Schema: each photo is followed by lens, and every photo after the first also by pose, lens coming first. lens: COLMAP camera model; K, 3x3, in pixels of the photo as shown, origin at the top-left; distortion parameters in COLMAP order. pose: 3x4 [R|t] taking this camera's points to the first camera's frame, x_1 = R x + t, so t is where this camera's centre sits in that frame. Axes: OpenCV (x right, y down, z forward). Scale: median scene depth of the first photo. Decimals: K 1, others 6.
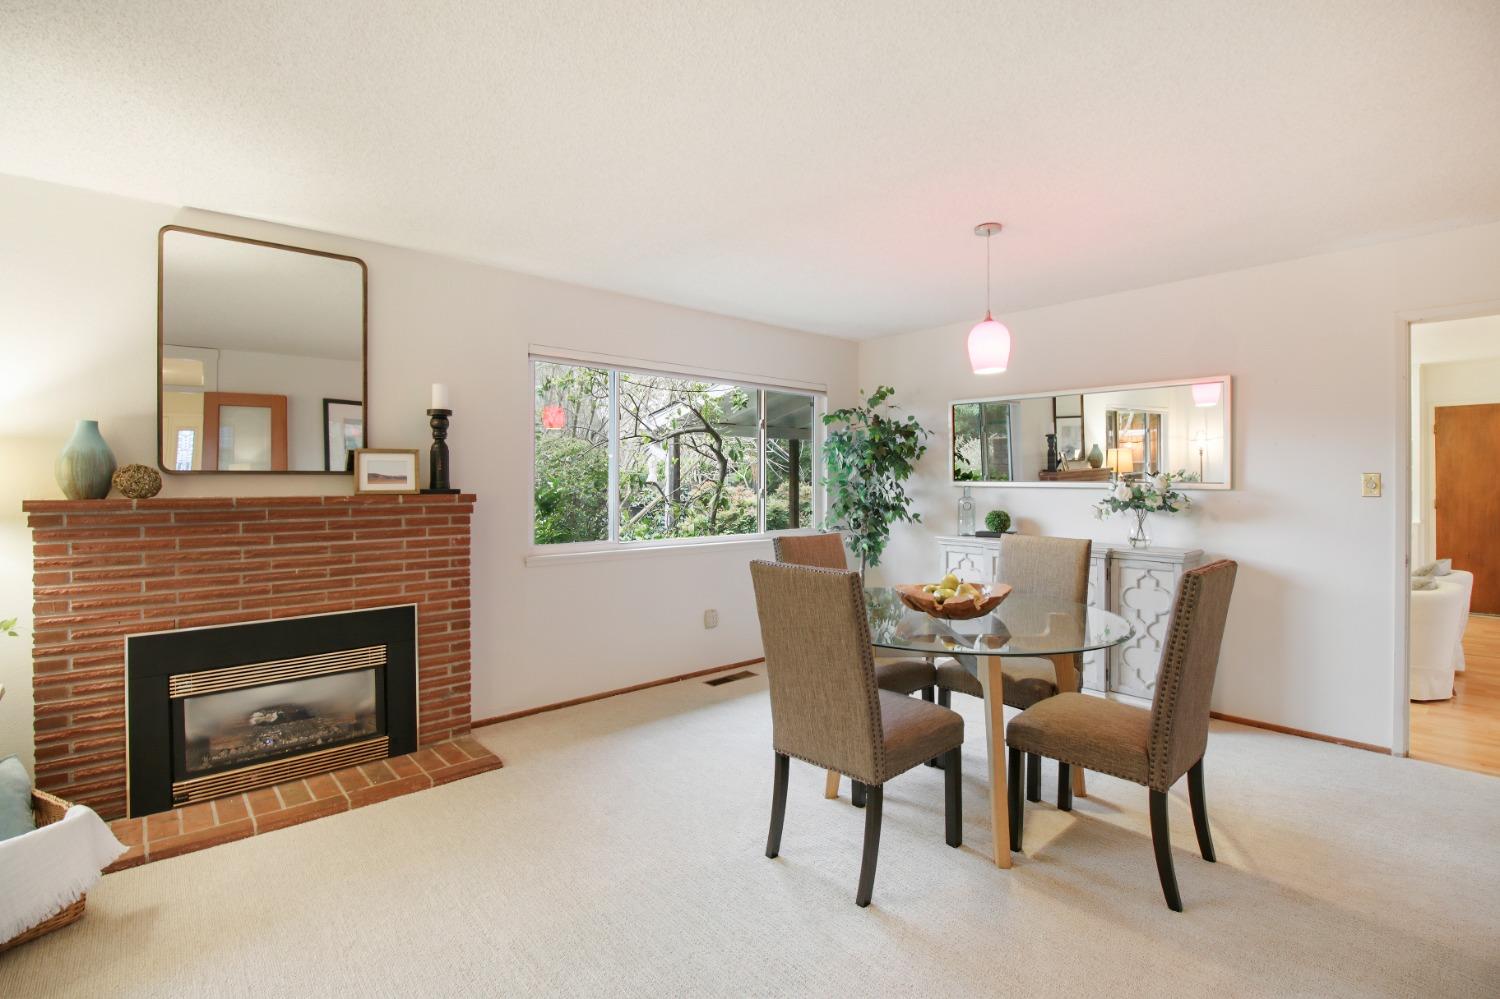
lens RADIAL K [[689.4, 0, 754.7], [0, 689.4, 490.1], [0, 0, 1]] dist [-0.009052, -0.002049]
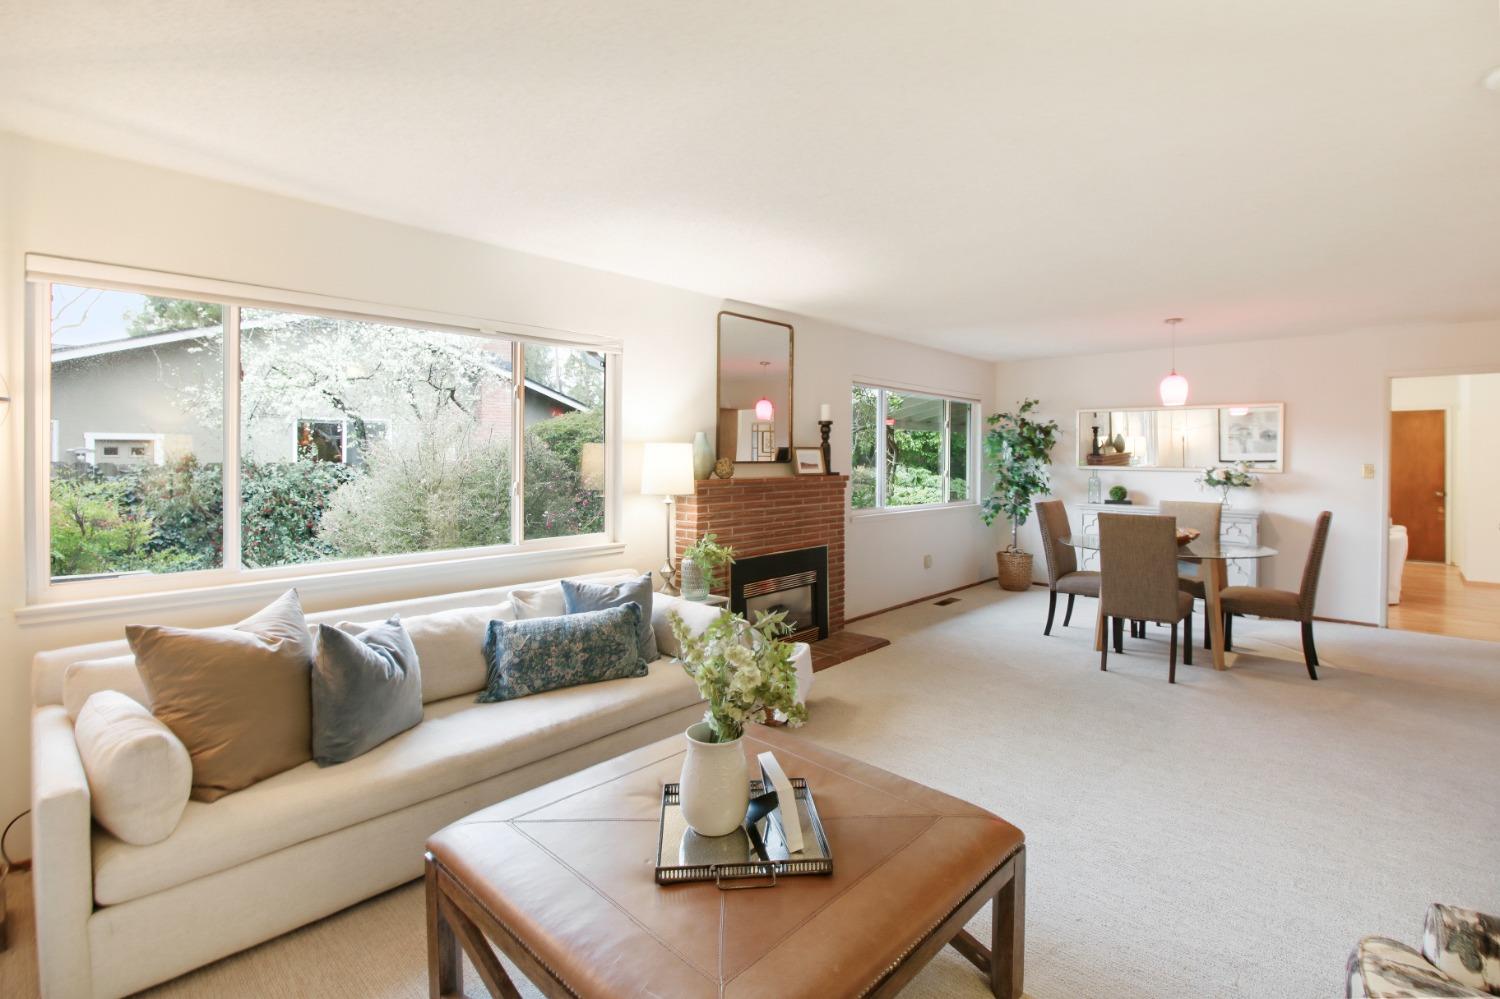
lens RADIAL K [[689.4, 0, 756.8], [0, 689.4, 471.8], [0, 0, 1]] dist [-0.009052, -0.002049]
pose [[0.994874, 0.002319, 0.101097, -0.820275], [-0.003422, 0.999937, 0.010732, -0.019841], [-0.101066, -0.011023, 0.994819, -0.566407]]
